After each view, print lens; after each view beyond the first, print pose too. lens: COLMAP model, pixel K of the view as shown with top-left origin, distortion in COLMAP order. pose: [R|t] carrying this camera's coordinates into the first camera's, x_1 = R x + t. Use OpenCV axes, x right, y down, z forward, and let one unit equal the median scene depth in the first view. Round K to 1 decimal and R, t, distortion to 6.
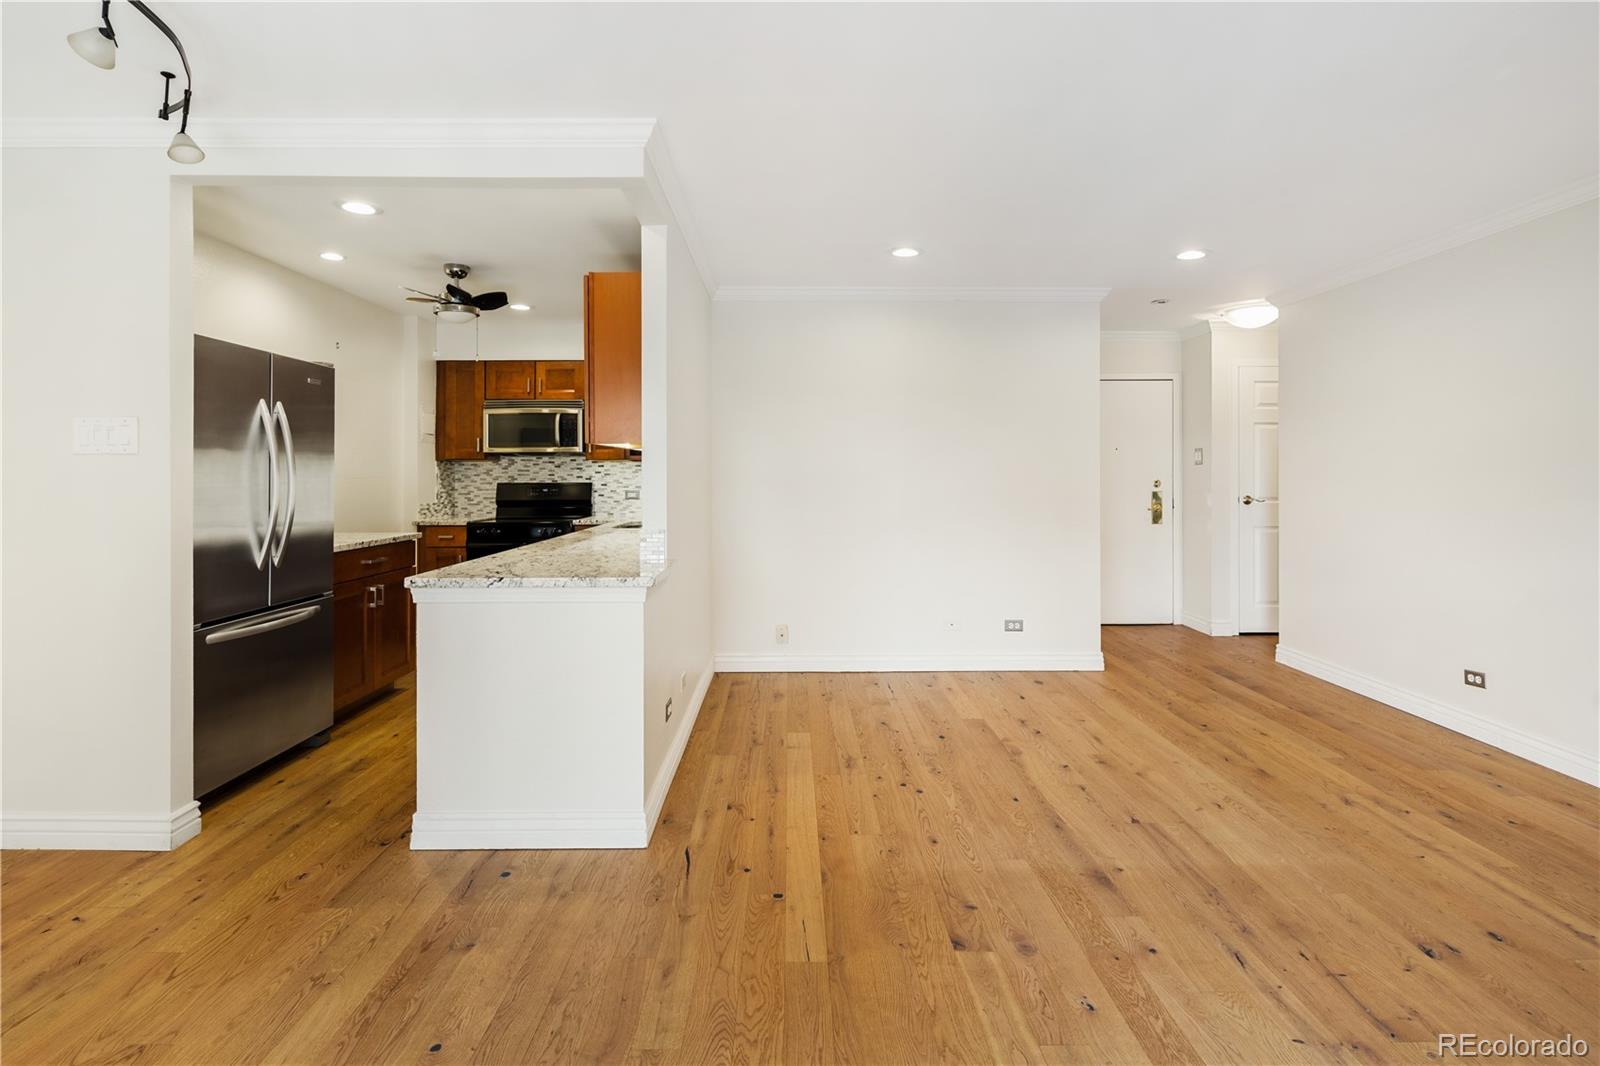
lens RADIAL K [[774.0, 0, 795.2], [0, 774.0, 472.5], [0, 0, 1]] dist [0.009990, -0.008145]
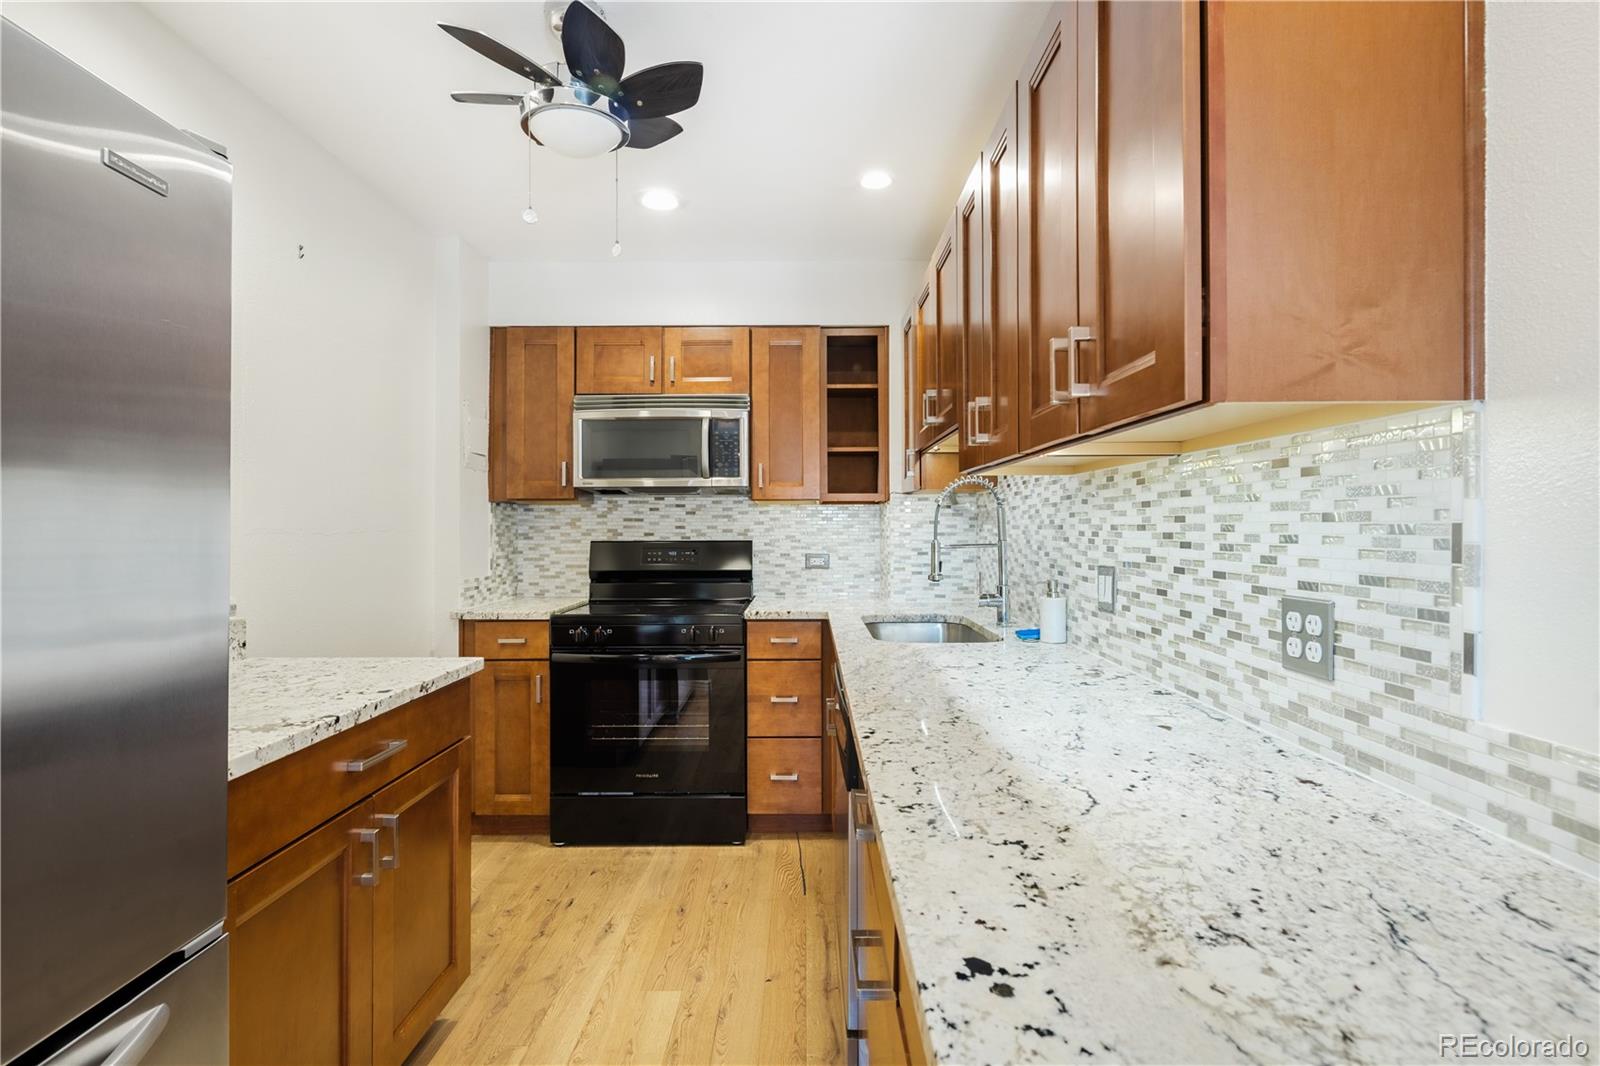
lens RADIAL K [[775.3, 0, 790.7], [0, 775.3, 524.7], [0, 0, 1]] dist [0.006890, -0.006716]
pose [[0.999752, 0.000843, -0.022255, -0.373832], [-0.000866, 0.999999, -0.001043, 0.003019], [0.022254, 0.001062, 0.999752, 0.708604]]
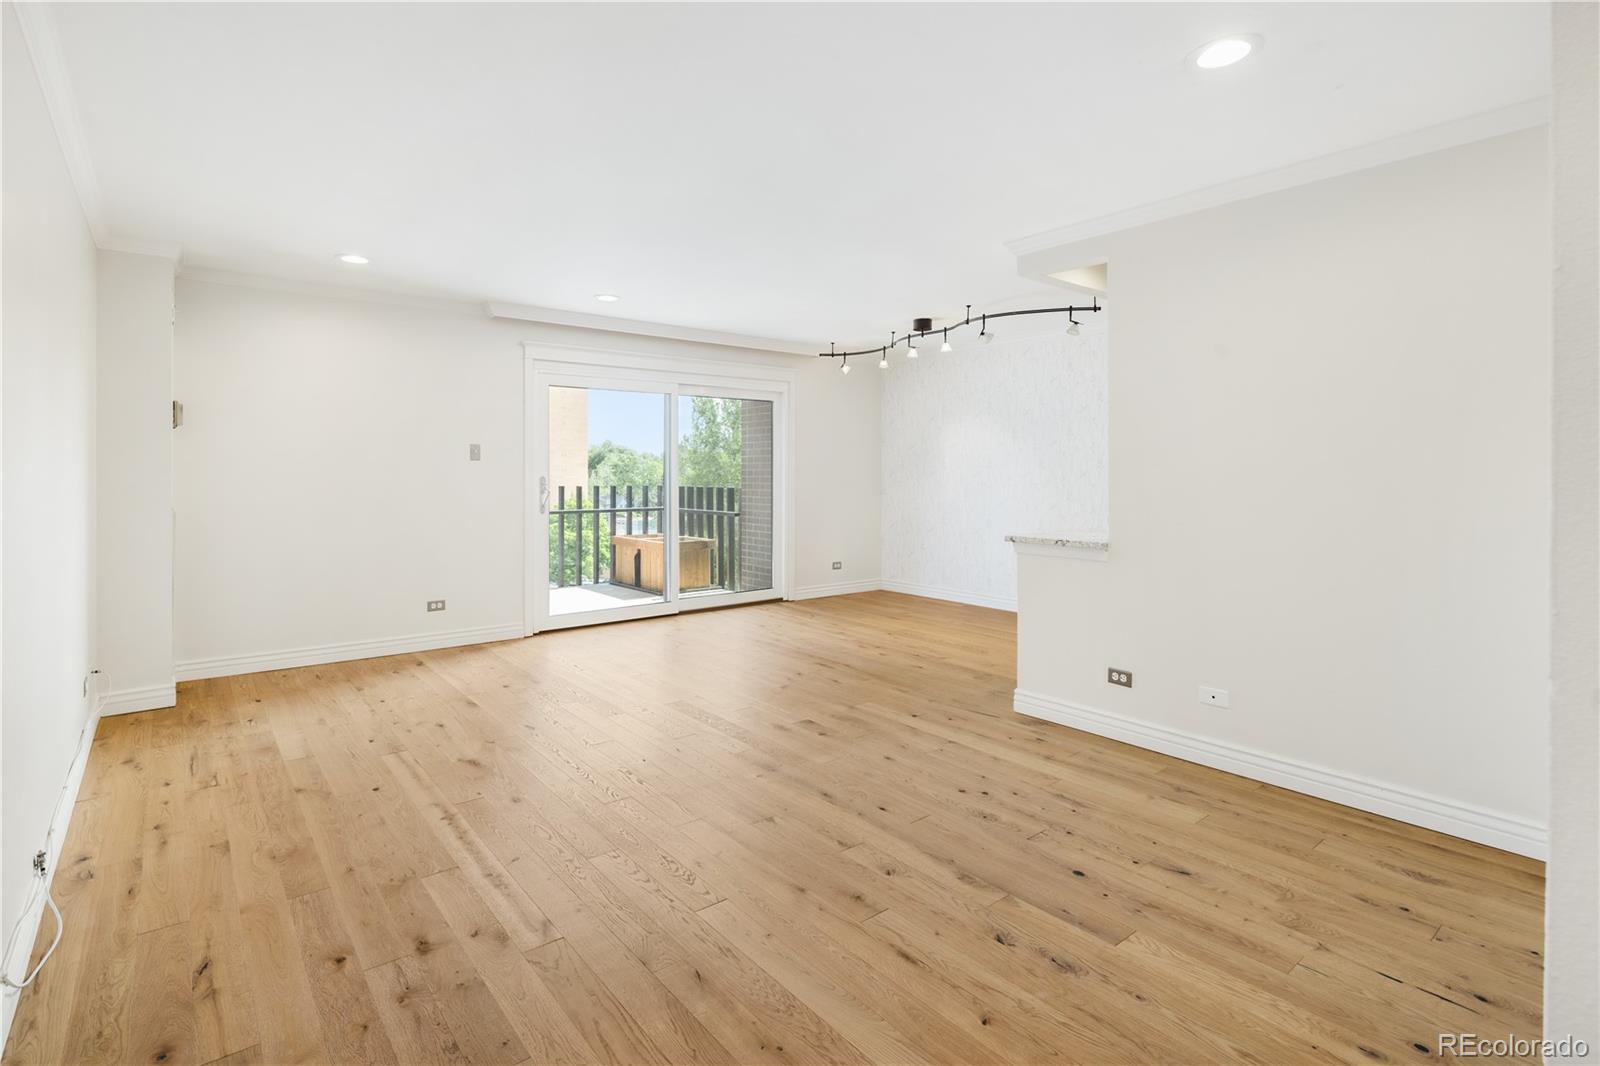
lens RADIAL K [[774.0, 0, 795.2], [0, 774.0, 472.5], [0, 0, 1]] dist [0.009990, -0.008145]
pose [[-0.784464, 0.002678, -0.620169, 0.787336], [0.002239, 0.999996, 0.001486, 0.003318], [0.620171, -0.000223, -0.784467, 1.378658]]
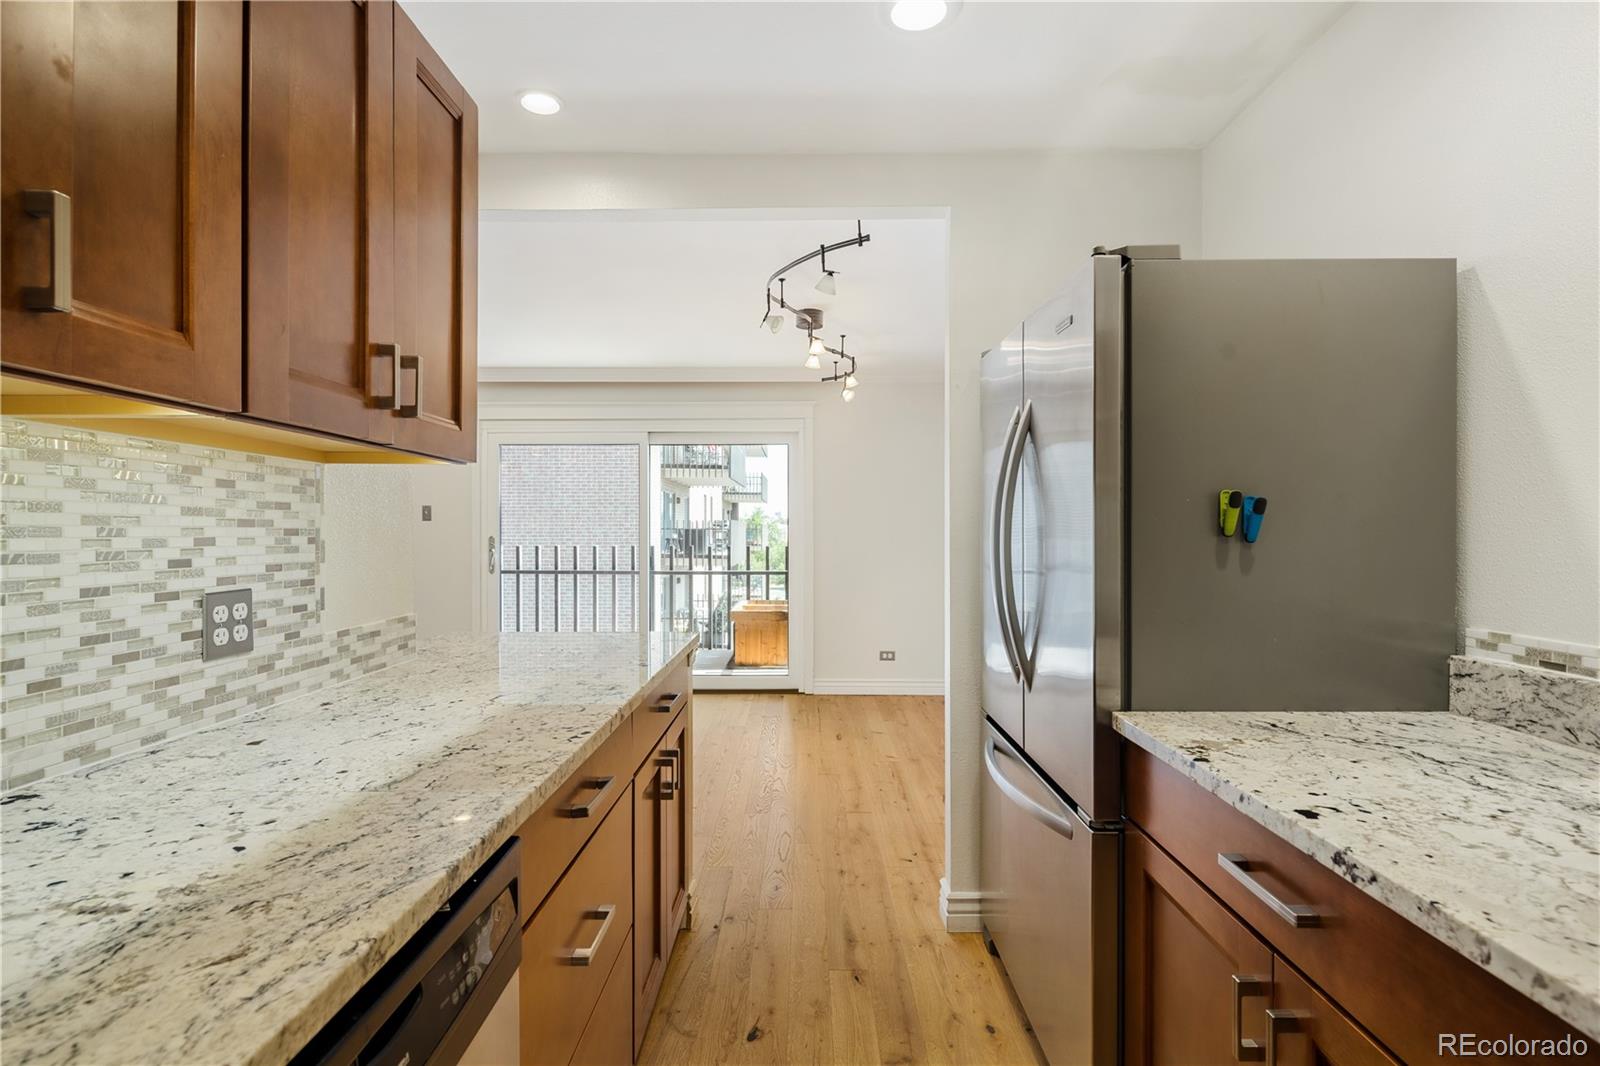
lens RADIAL K [[775.3, 0, 790.7], [0, 775.3, 524.7], [0, 0, 1]] dist [0.006890, -0.006716]
pose [[-0.999724, 0.002843, 0.023304, -0.449523], [0.002645, 0.999960, -0.008520, 0.004371], [-0.023327, -0.008456, -0.999692, 1.397861]]
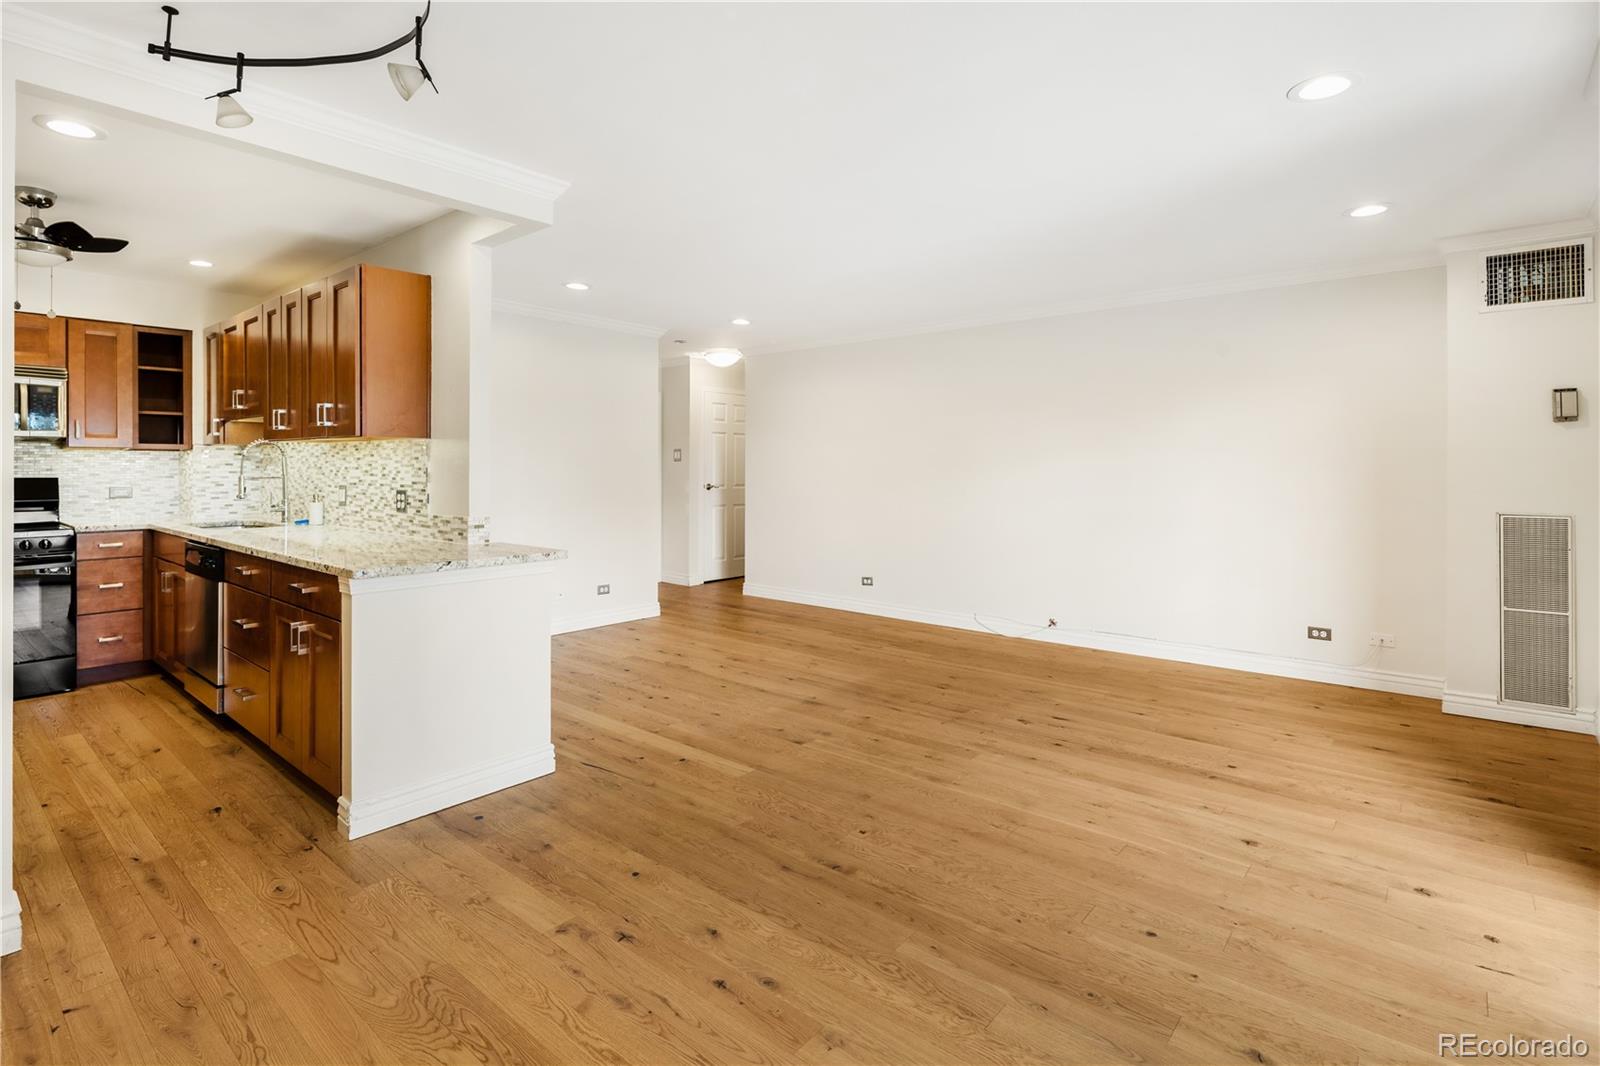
lens RADIAL K [[780.4, 0, 794.1], [0, 780.4, 466.3], [0, 0, 1]] dist [0.000226, -0.002172]
pose [[0.654009, 0.004450, 0.756474, -0.624087], [-0.004774, 0.999987, -0.001755, 0.000118], [-0.756472, -0.002463, 0.654022, -0.067038]]
